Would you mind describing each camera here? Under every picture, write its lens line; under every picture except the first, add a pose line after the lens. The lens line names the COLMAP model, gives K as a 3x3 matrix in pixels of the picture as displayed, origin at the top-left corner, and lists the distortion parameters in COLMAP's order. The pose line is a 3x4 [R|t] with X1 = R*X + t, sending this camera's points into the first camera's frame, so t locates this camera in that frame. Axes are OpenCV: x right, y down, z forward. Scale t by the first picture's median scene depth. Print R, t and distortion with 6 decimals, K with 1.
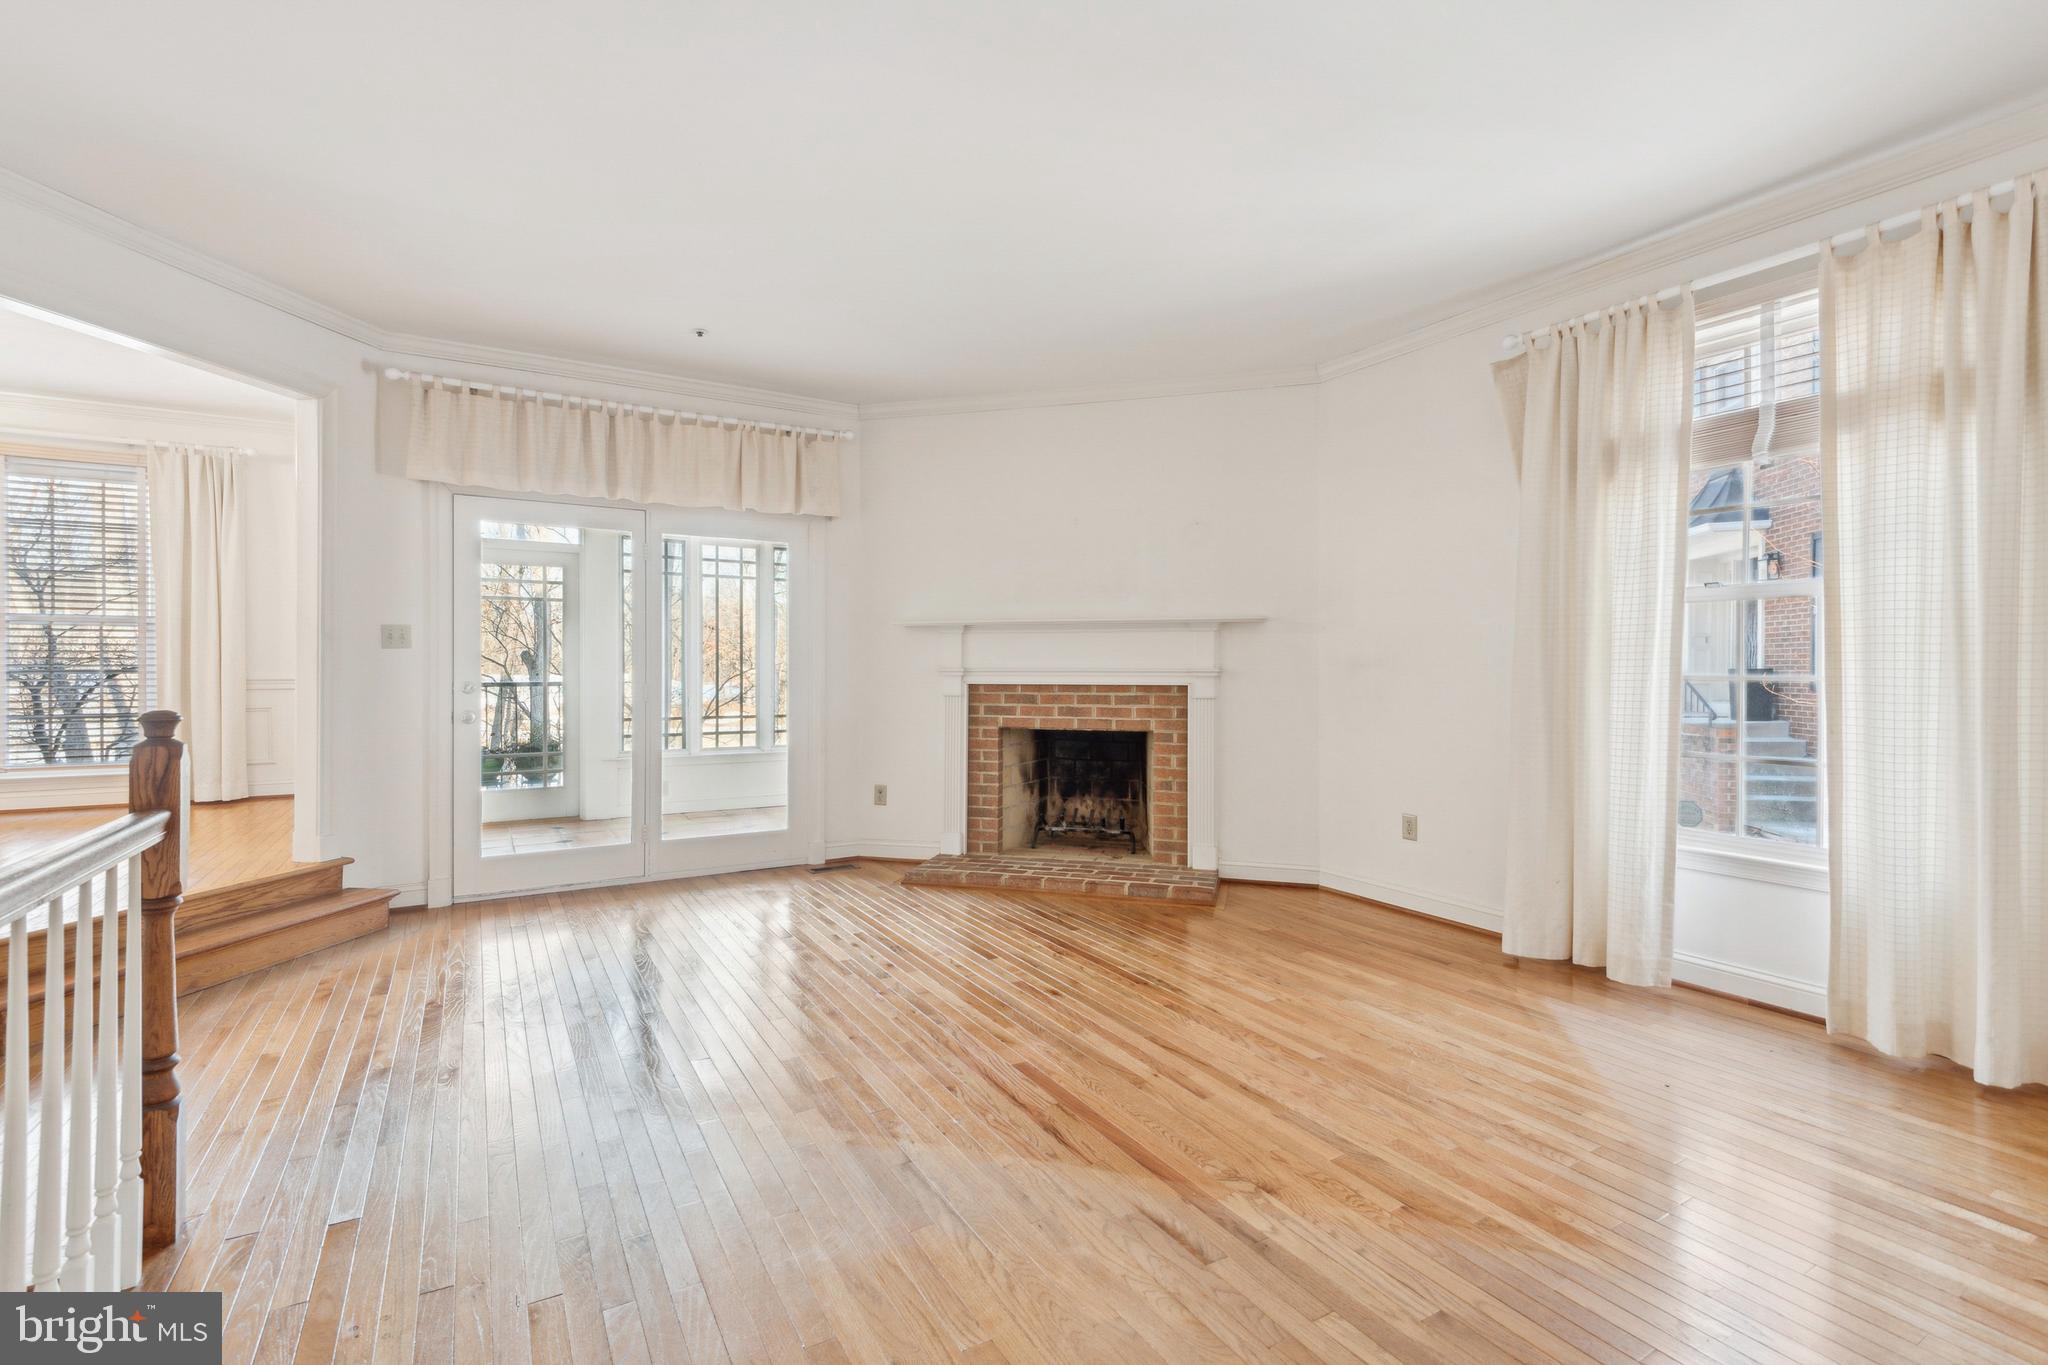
lens RADIAL K [[938.0, 0, 1026.5], [0, 938.0, 678.9], [0, 0, 1]] dist [0.011125, -0.002353]
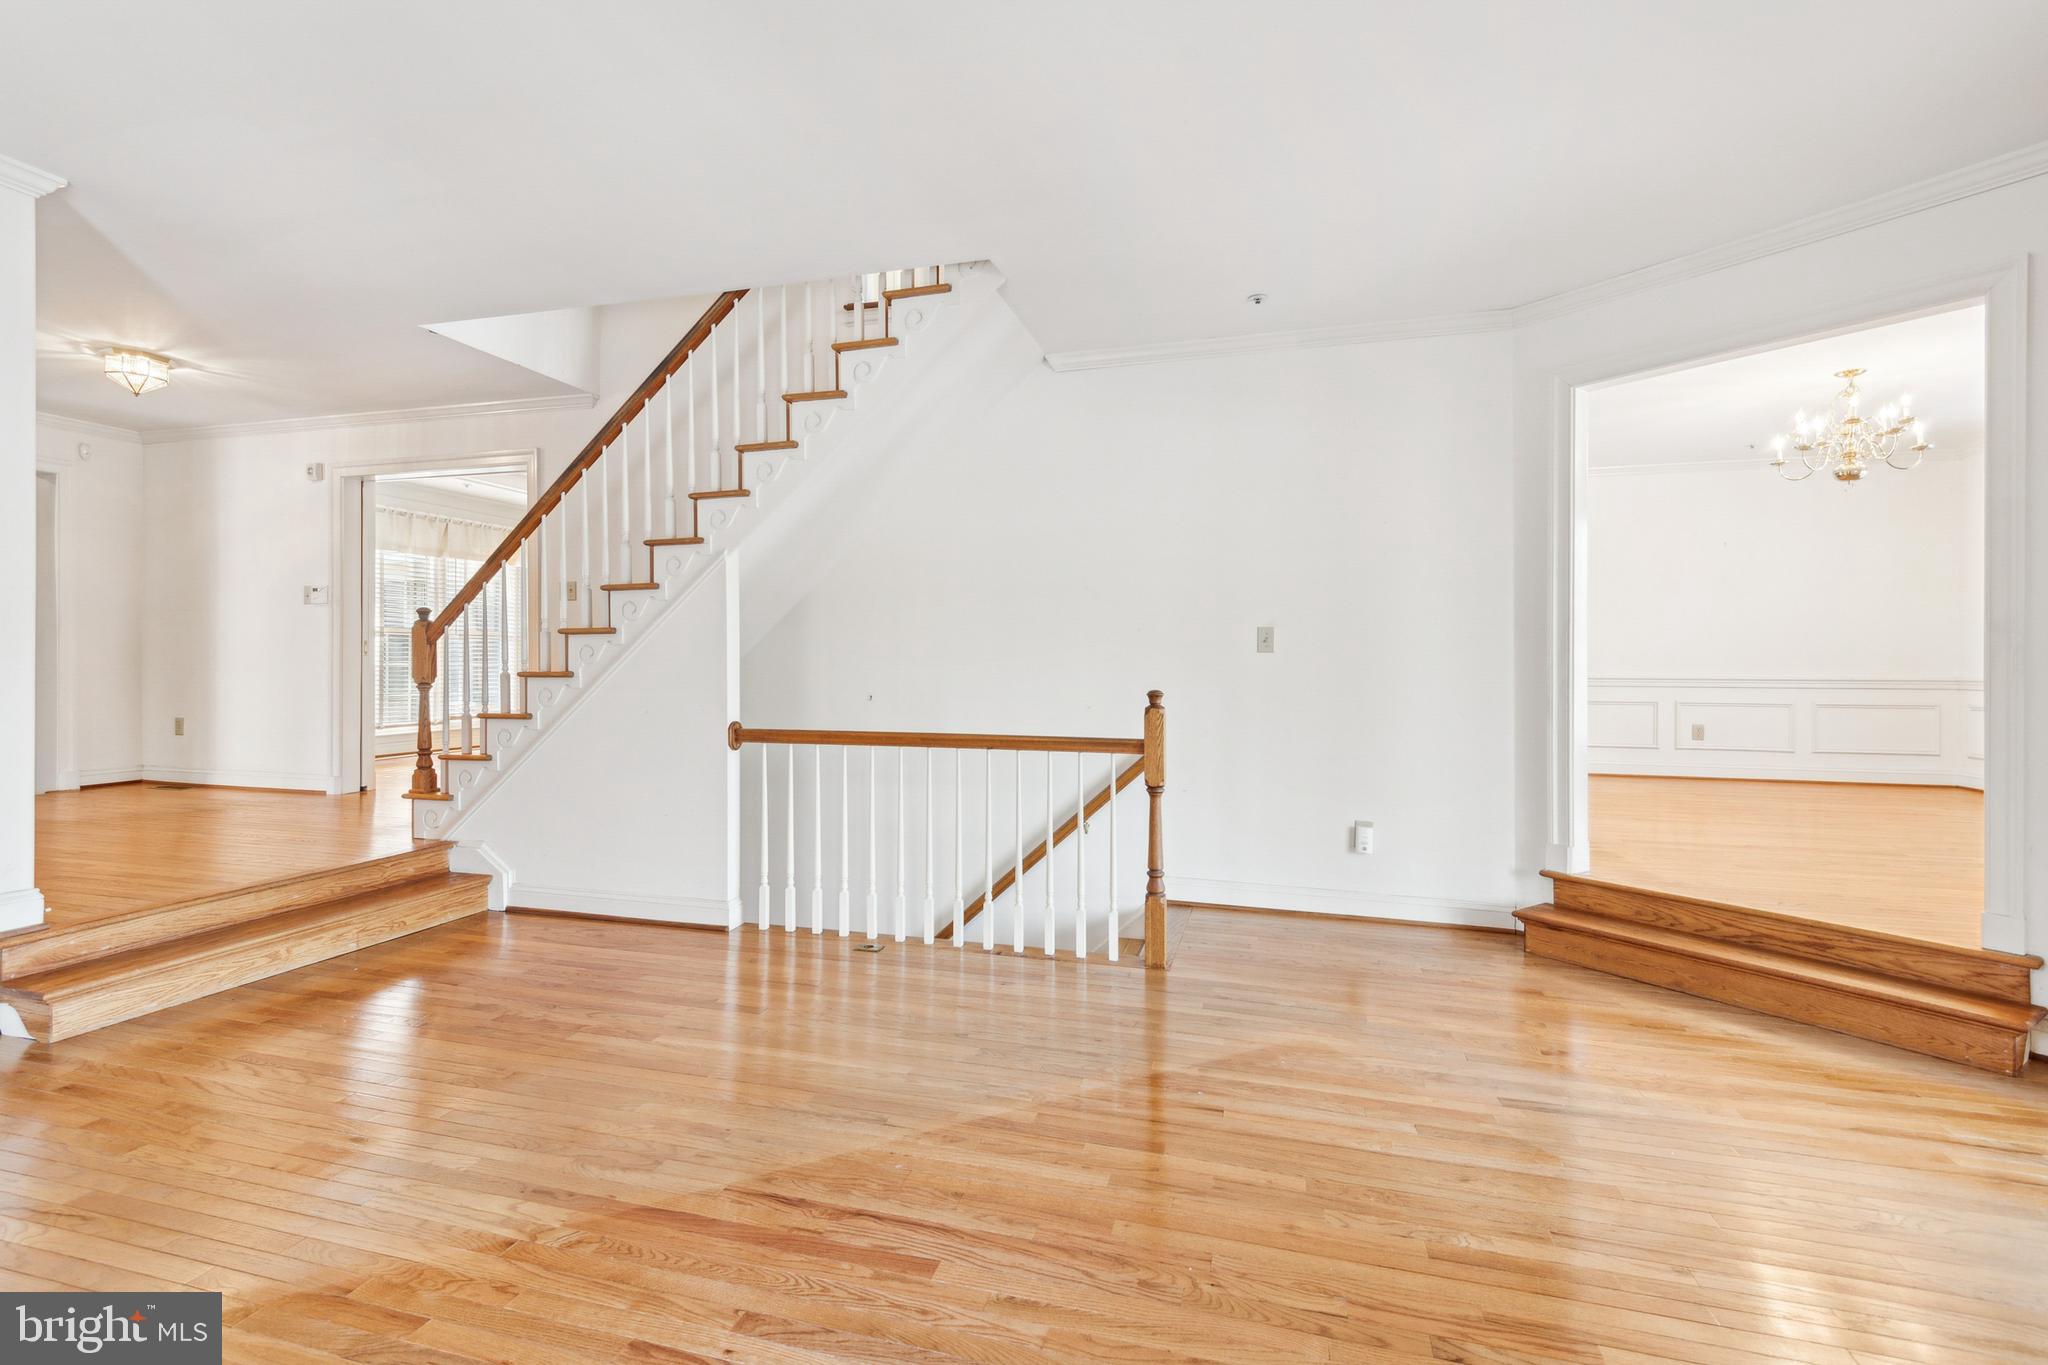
lens RADIAL K [[938.0, 0, 1015.9], [0, 938.0, 672.9], [0, 0, 1]] dist [0.011125, -0.002353]
pose [[-0.735397, -0.003434, -0.677628, 0.433498], [-0.009799, 0.999936, 0.005567, -0.013150], [0.677566, 0.010735, -0.735384, 1.644514]]
